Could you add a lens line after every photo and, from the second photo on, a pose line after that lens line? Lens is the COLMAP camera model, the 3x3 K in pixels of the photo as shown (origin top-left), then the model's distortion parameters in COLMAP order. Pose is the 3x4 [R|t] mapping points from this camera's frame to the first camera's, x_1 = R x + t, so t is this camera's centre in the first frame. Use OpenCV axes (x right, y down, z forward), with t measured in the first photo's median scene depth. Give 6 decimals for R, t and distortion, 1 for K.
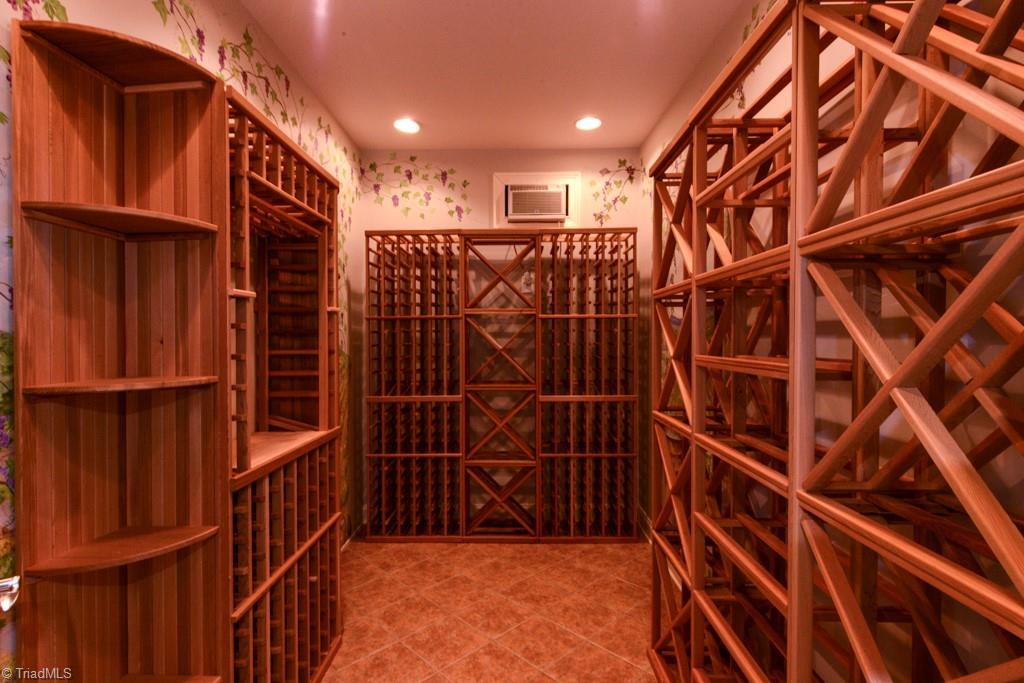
lens RADIAL K [[494.3, 0, 511.6], [0, 494.3, 339.1], [0, 0, 1]] dist [0.000725, 0.000074]
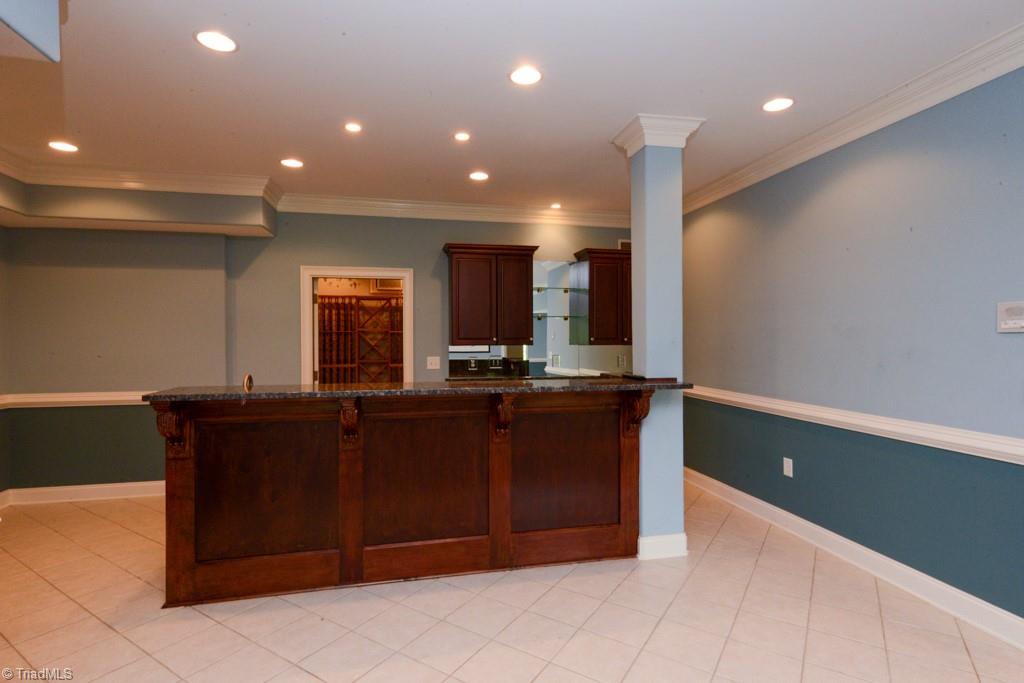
lens RADIAL K [[494.3, 0, 513.1], [0, 494.3, 340.0], [0, 0, 1]] dist [0.000725, 0.000074]
pose [[0.976306, -0.000075, 0.216395, 0.113879], [0.003998, 0.999836, -0.017689, 0.038055], [-0.216358, 0.018135, 0.976146, -1.403452]]
